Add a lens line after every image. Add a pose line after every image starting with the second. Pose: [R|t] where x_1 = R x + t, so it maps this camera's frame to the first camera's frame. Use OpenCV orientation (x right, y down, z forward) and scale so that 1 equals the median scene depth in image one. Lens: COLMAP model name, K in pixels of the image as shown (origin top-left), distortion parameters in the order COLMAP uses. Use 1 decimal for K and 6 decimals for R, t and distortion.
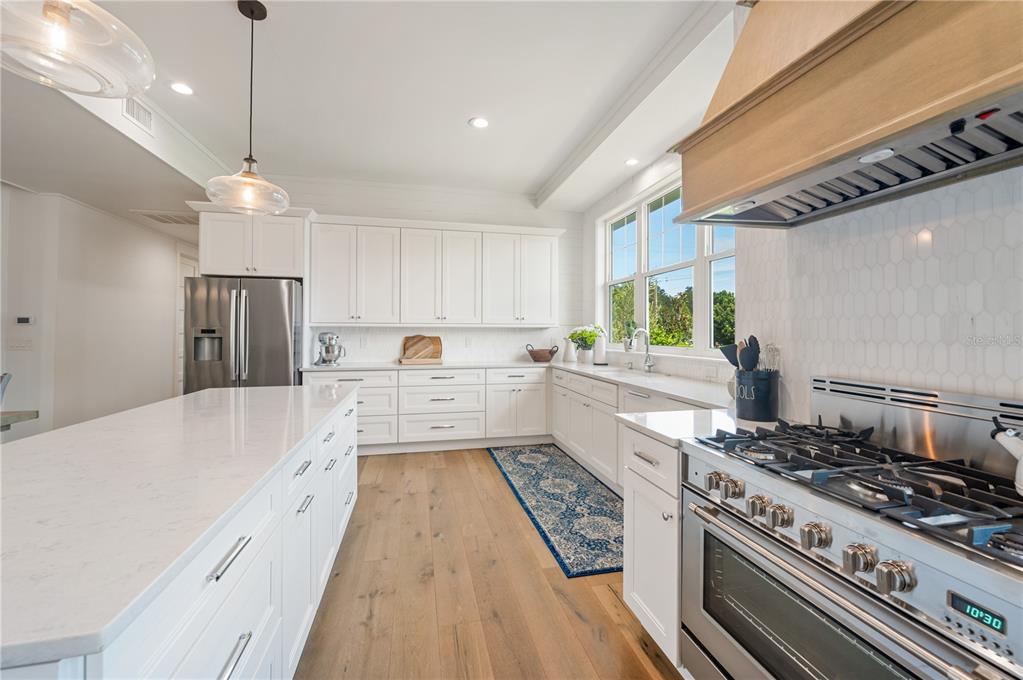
lens RADIAL K [[420.3, 0, 509.3], [0, 420.3, 329.6], [0, 0, 1]] dist [0.000571, -0.000003]
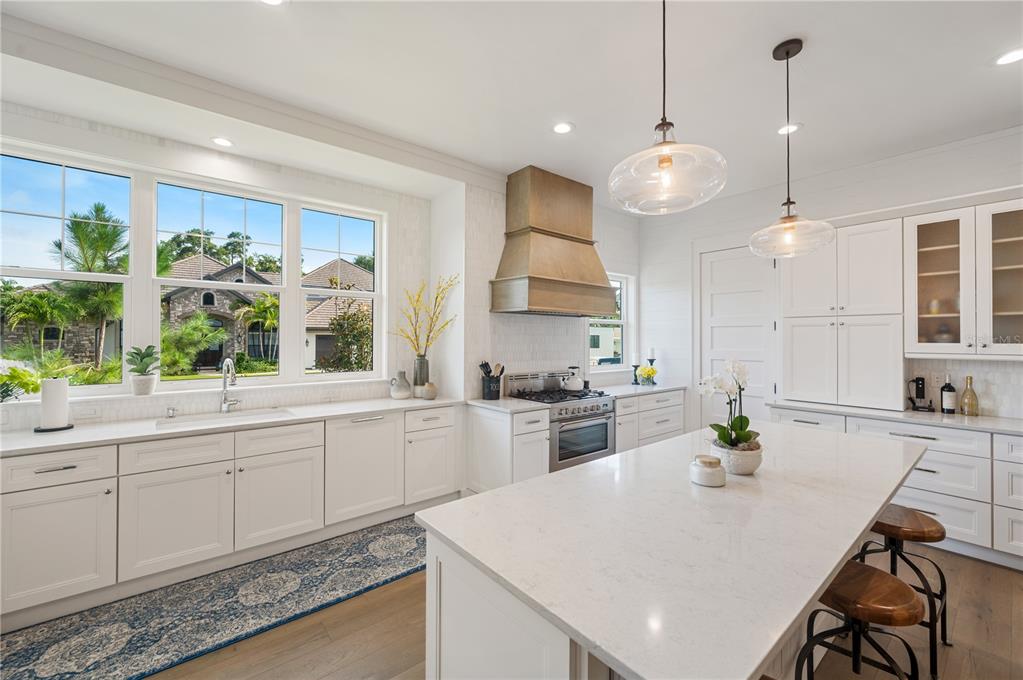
lens RADIAL K [[414.3, 0, 511.5], [0, 414.3, 340.0], [0, 0, 1]] dist [0.000724, 0.000065]
pose [[-0.446847, -0.011084, 0.894542, -0.680305], [-0.008456, 0.999931, 0.008166, -0.055033], [-0.894570, -0.003915, -0.446910, 0.938663]]
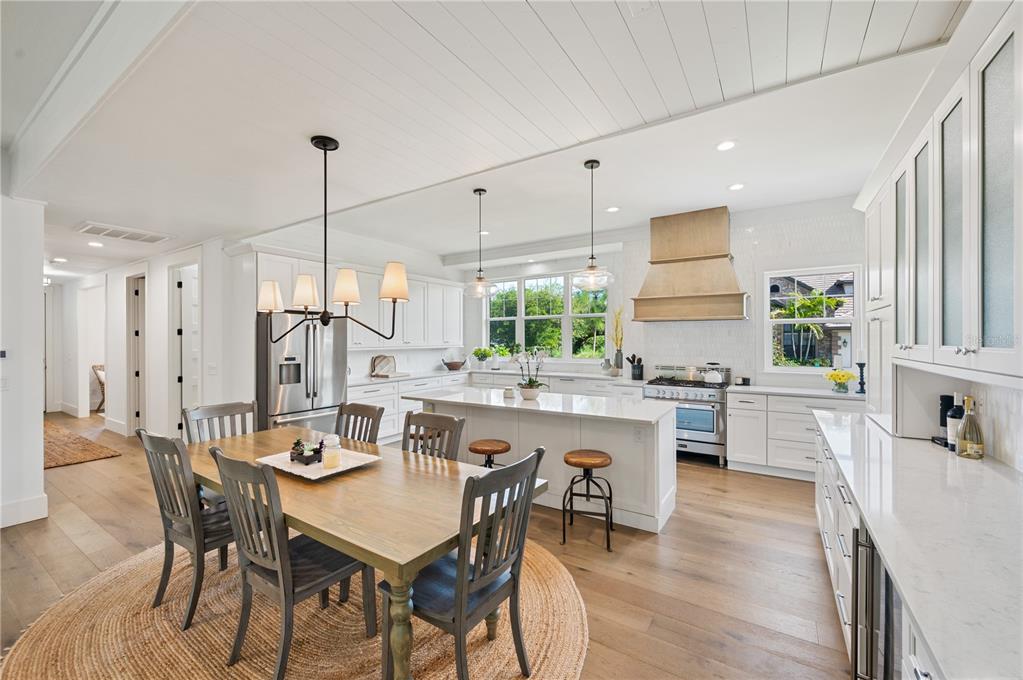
lens RADIAL K [[414.3, 0, 511.5], [0, 414.3, 340.0], [0, 0, 1]] dist [0.000724, 0.000065]
pose [[0.715666, -0.009845, 0.698374, -1.179576], [0.003826, 0.999941, 0.010176, -0.065442], [-0.698432, -0.004610, 0.715661, -0.305814]]
